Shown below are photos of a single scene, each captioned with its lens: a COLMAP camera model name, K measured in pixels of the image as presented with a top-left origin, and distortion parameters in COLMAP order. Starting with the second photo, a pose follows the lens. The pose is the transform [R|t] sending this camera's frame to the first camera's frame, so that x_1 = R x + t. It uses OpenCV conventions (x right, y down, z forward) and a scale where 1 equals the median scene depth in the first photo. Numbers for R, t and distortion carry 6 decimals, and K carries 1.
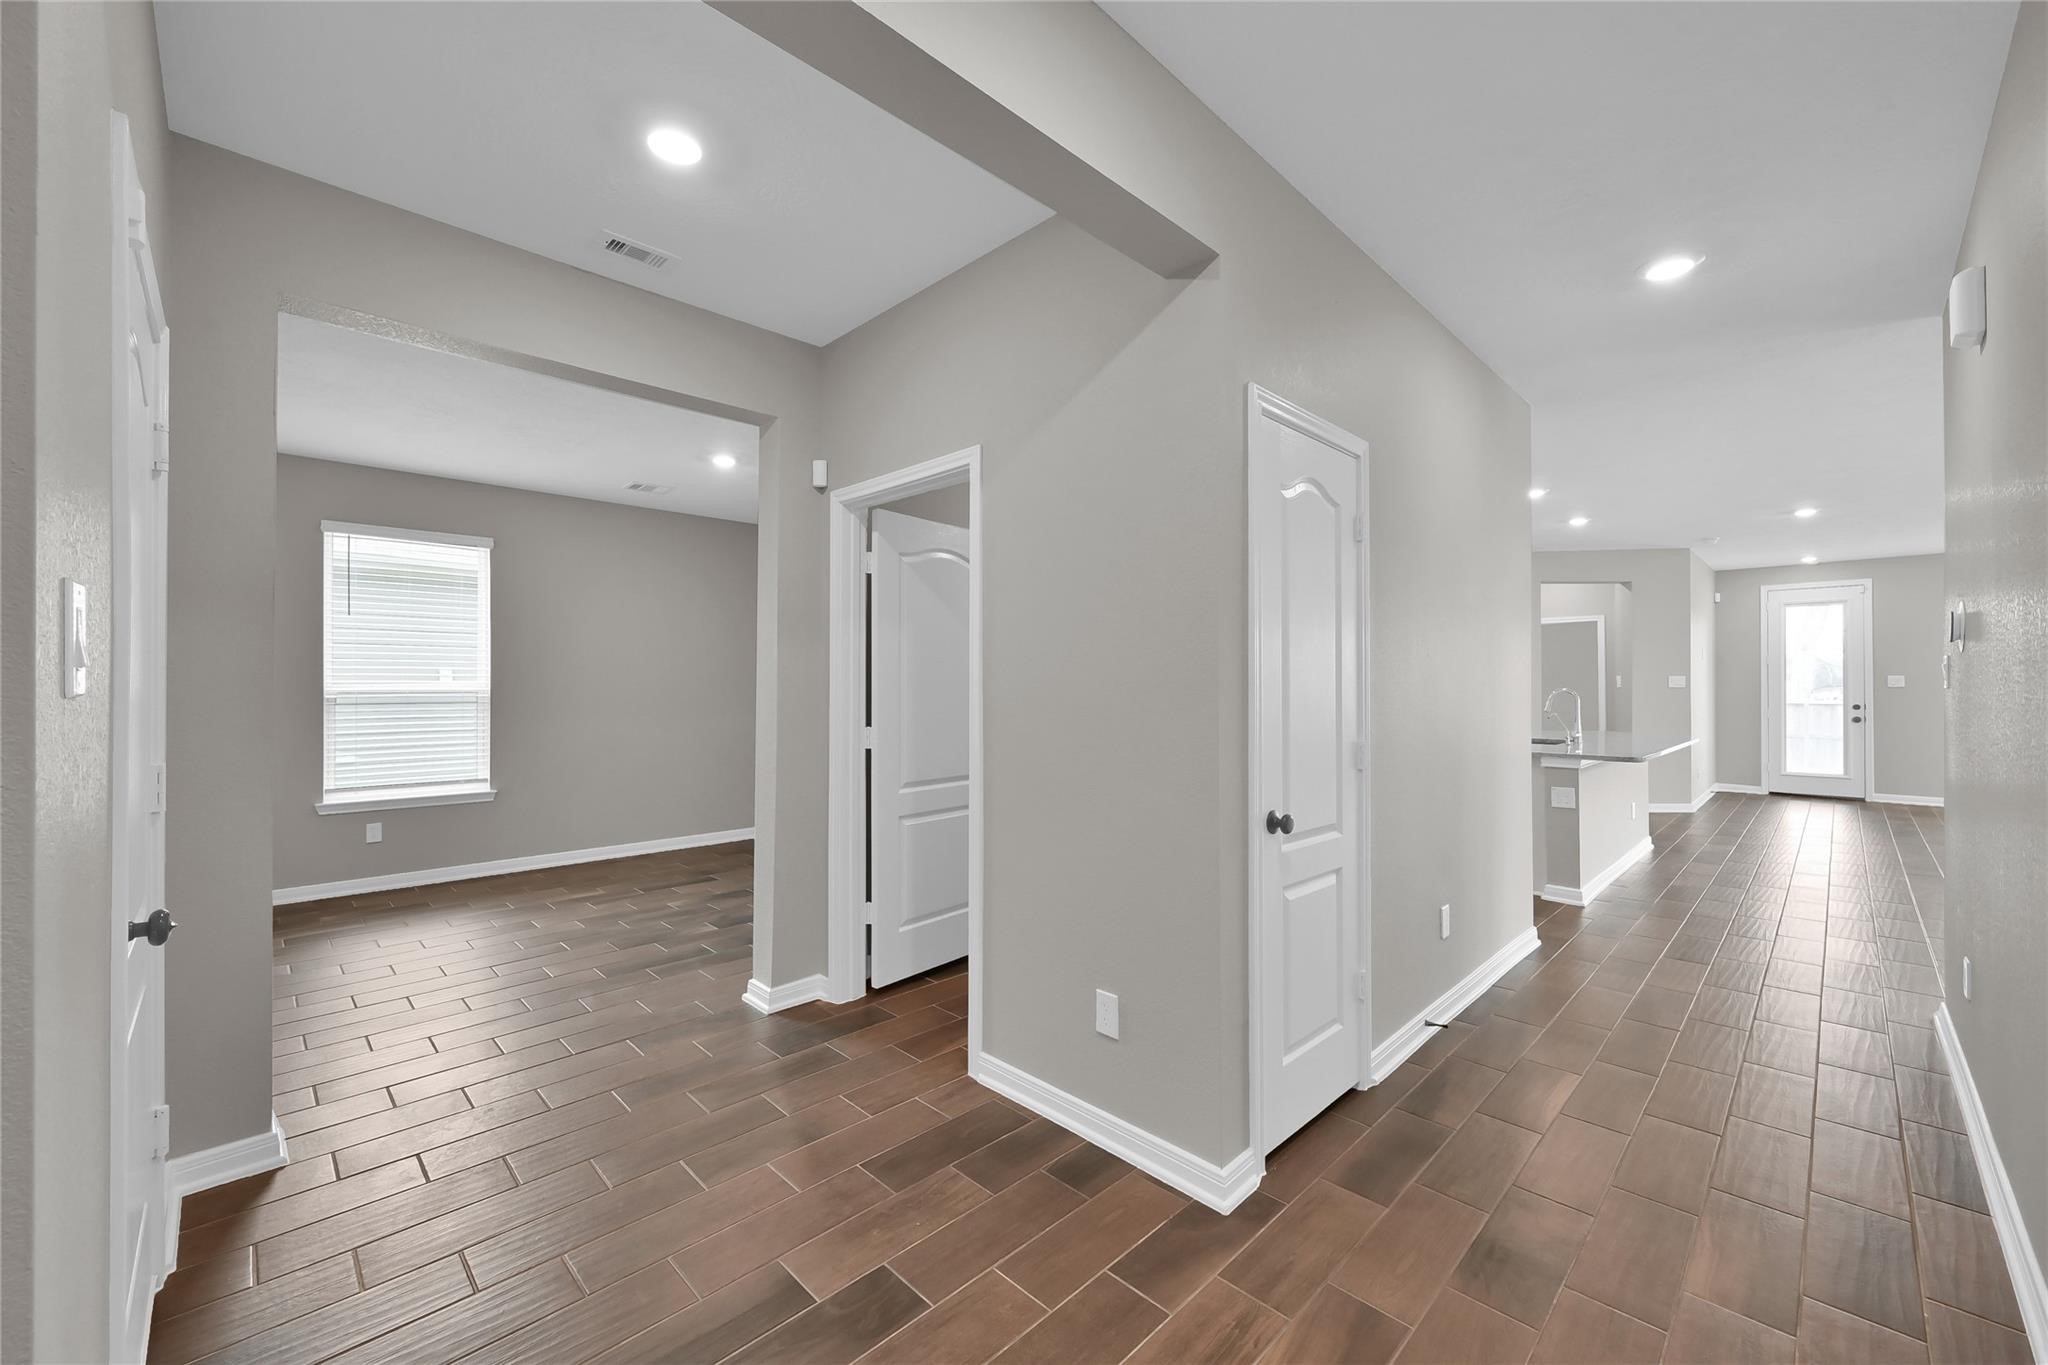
lens RADIAL K [[808.6, 0, 1023.9], [0, 808.6, 683.9], [0, 0, 1]] dist [-0.001930, 0.001142]
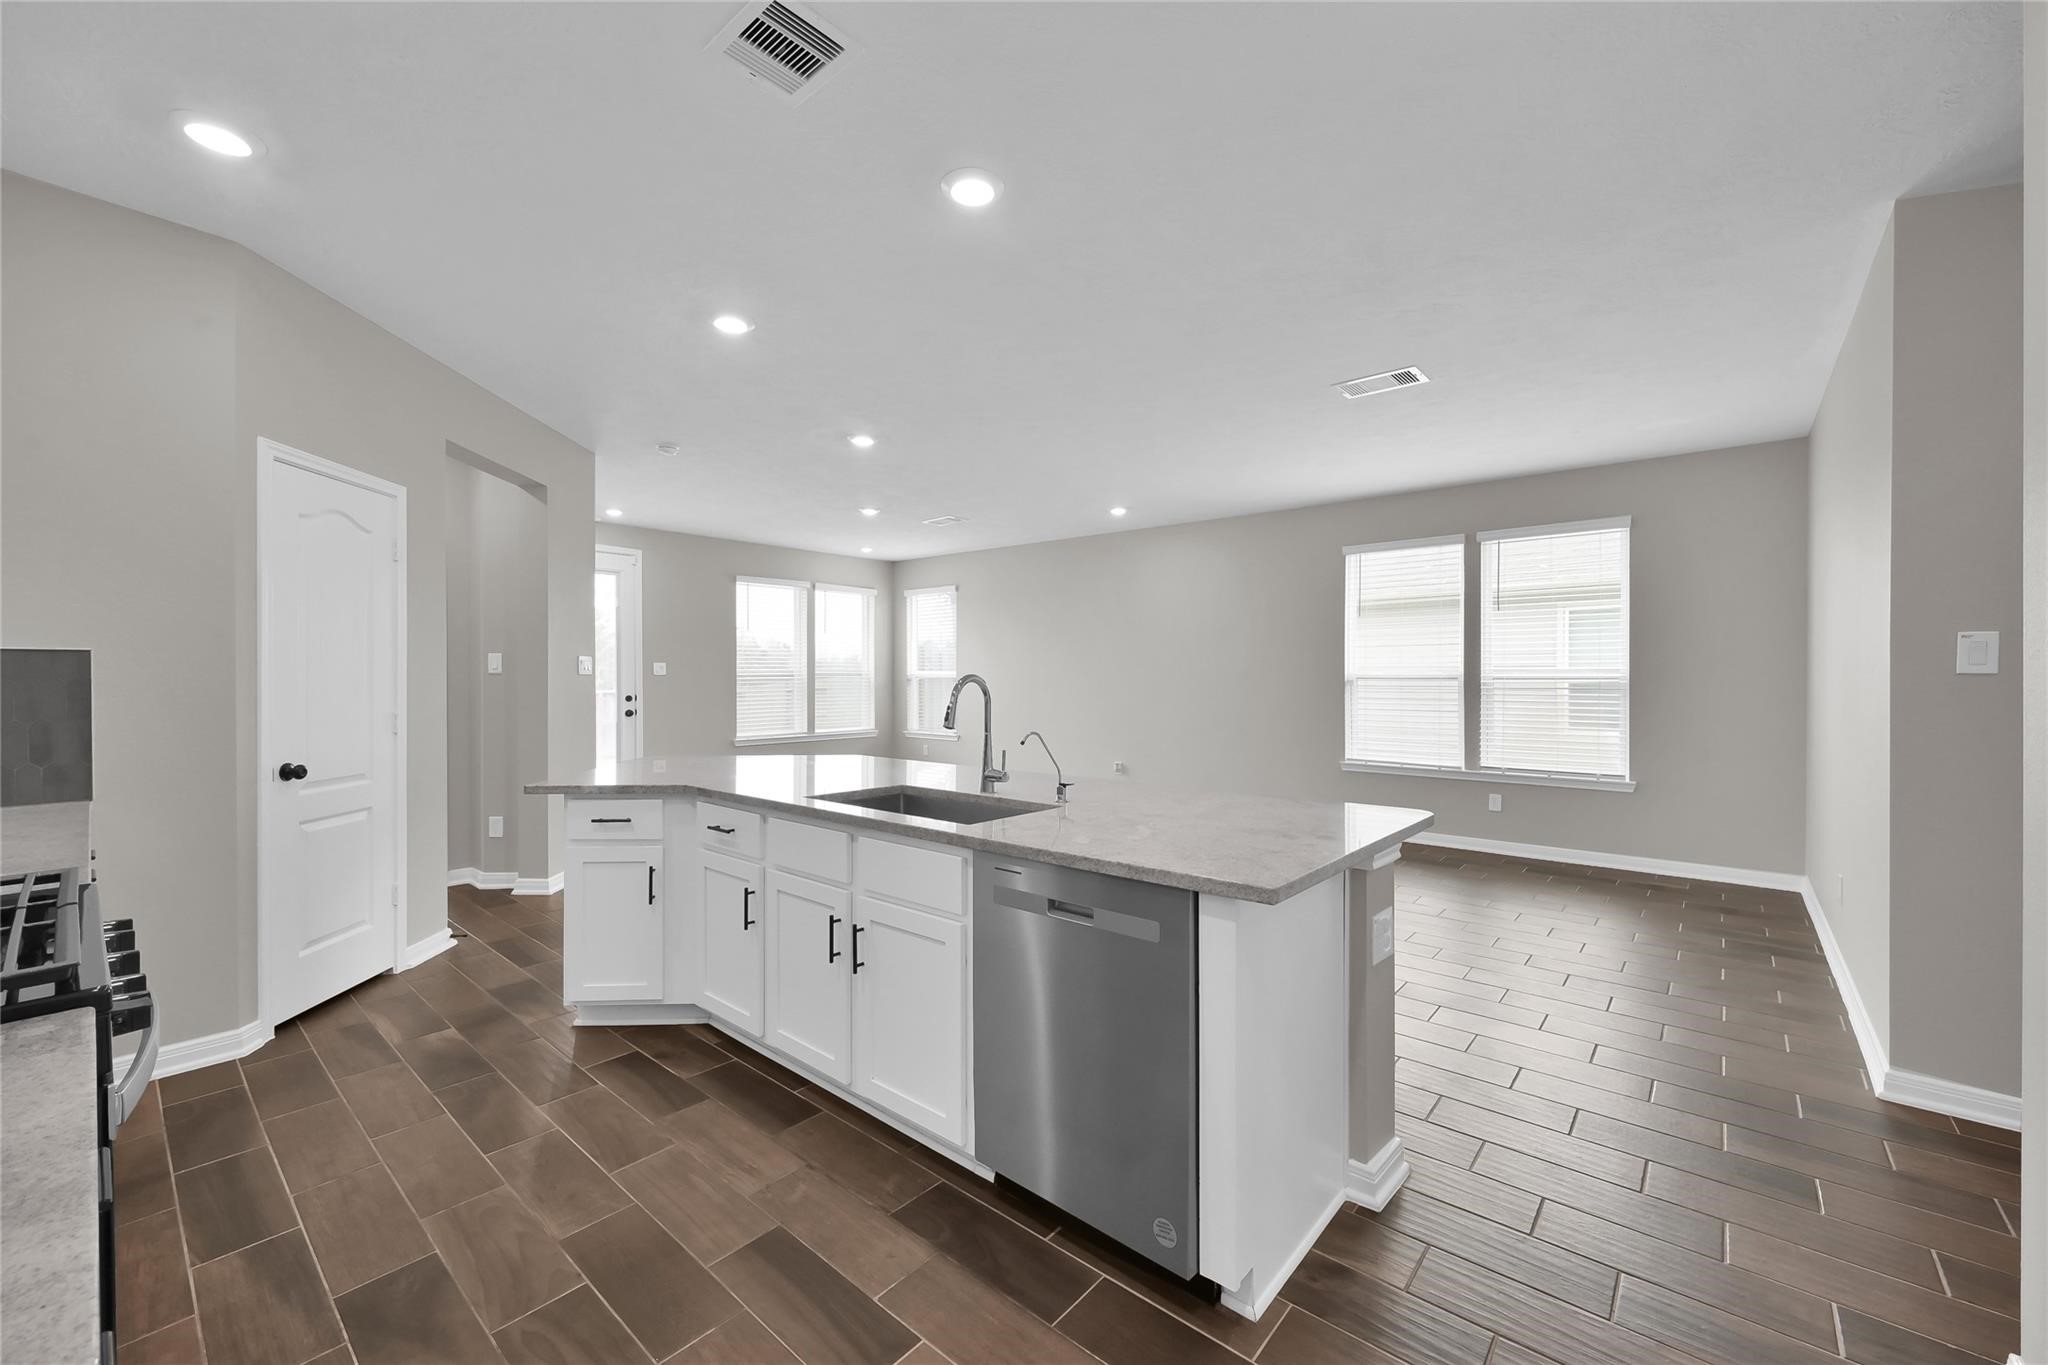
lens RADIAL K [[808.6, 0, 1029.5], [0, 808.6, 679.3], [0, 0, 1]] dist [-0.001930, 0.001142]
pose [[-0.084118, -0.003360, 0.996450, 0.146645], [-0.003585, 0.999989, 0.003069, 0.004414], [-0.996449, -0.003314, -0.084129, 0.650880]]
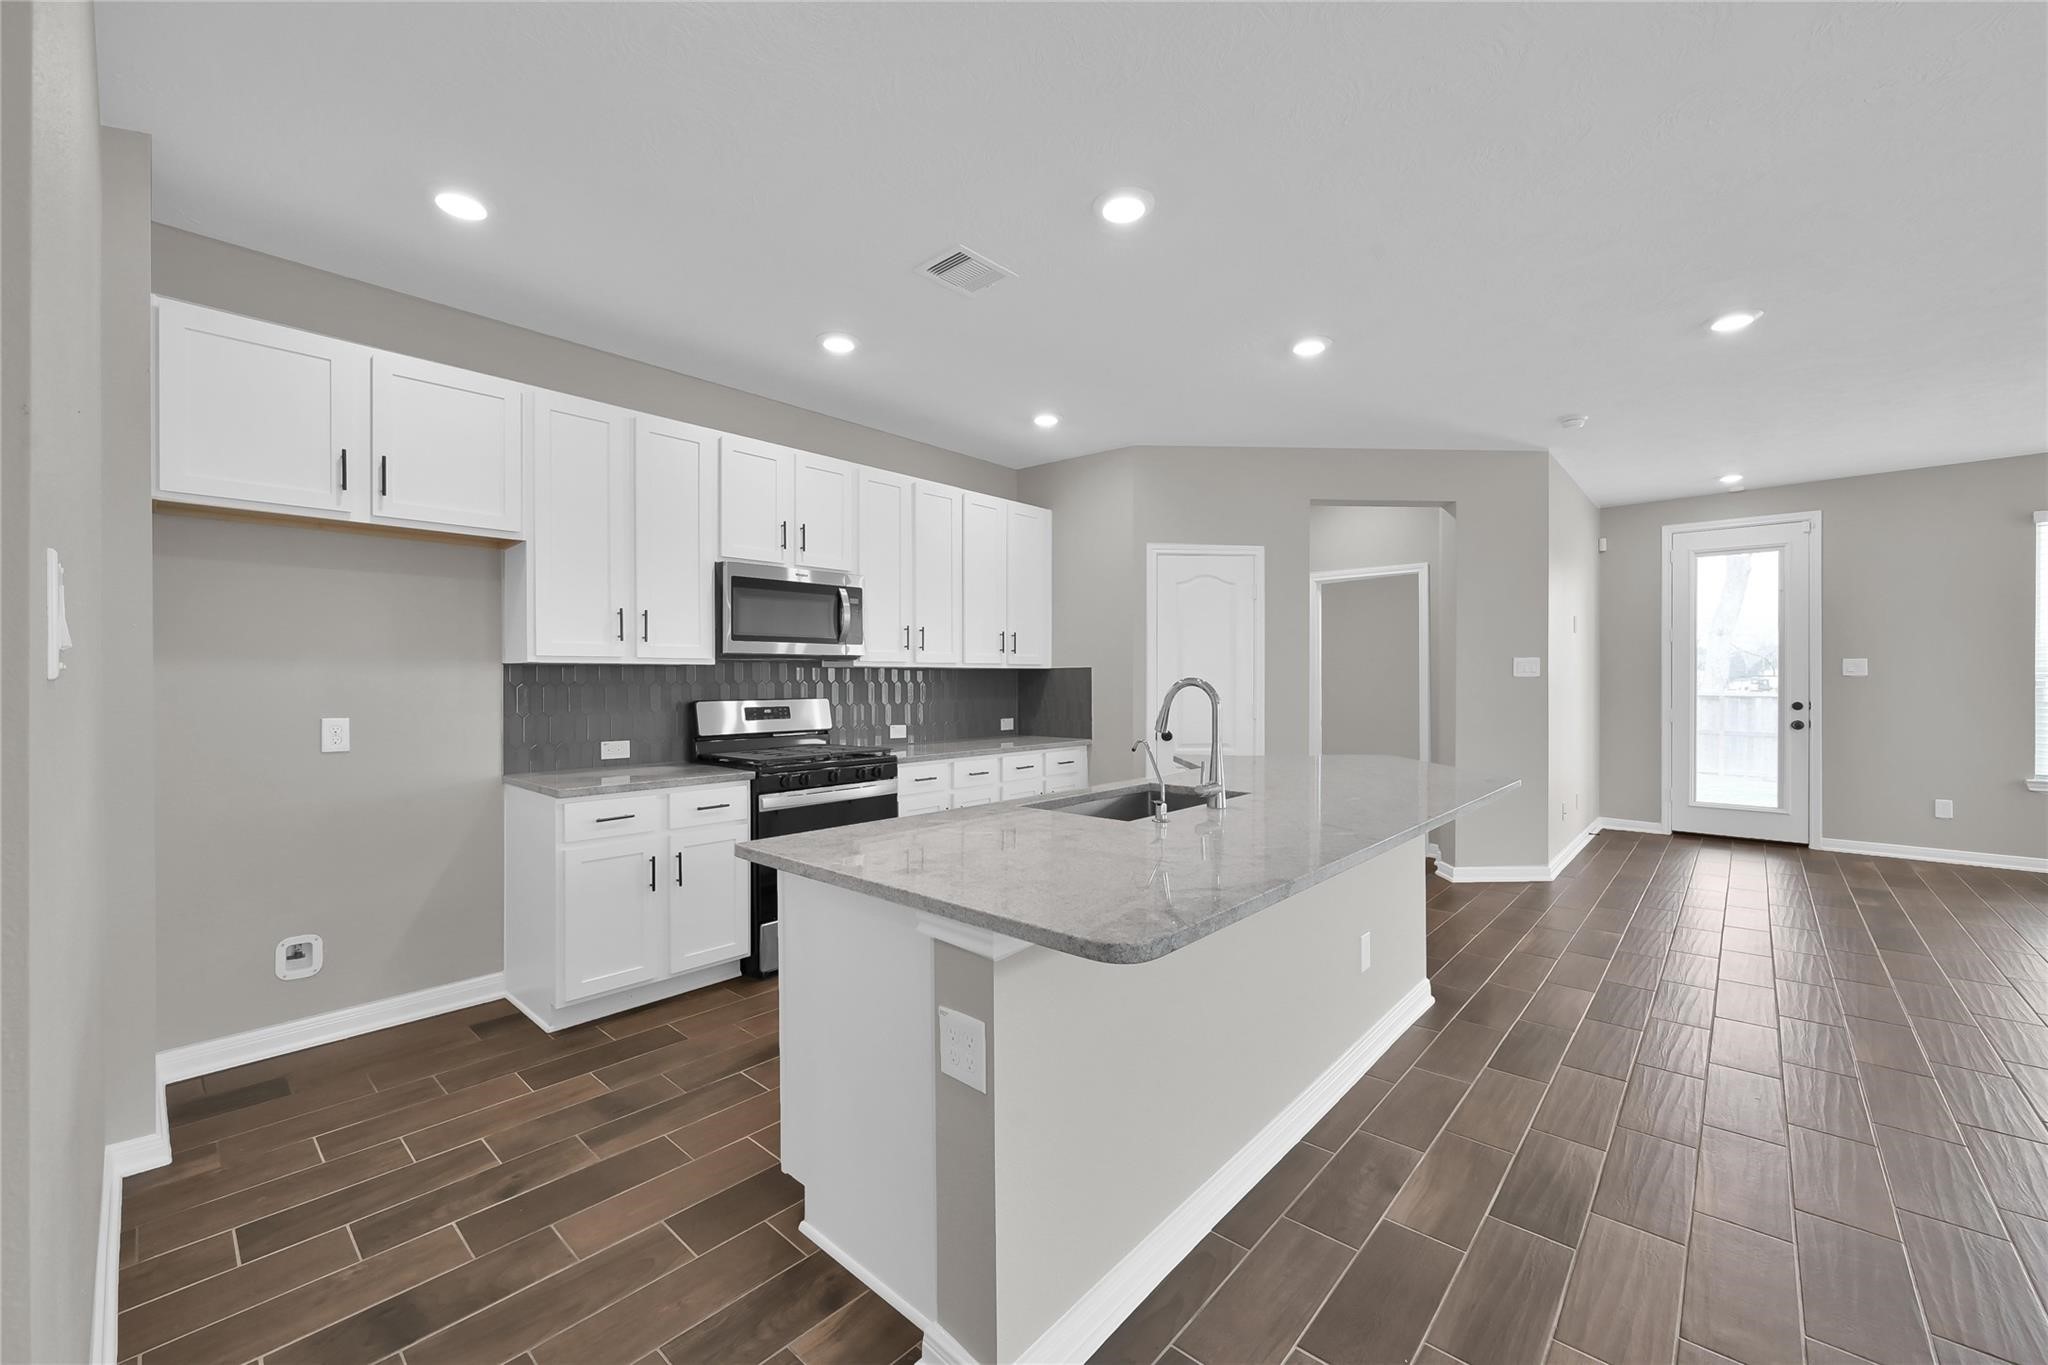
lens RADIAL K [[808.6, 0, 1028.0], [0, 808.6, 683.8], [0, 0, 1]] dist [-0.001930, 0.001142]
pose [[0.997991, -0.002615, 0.063307, 0.360636], [0.001983, 0.999948, 0.010051, 0.002669], [-0.063330, -0.009905, 0.997943, 0.380431]]
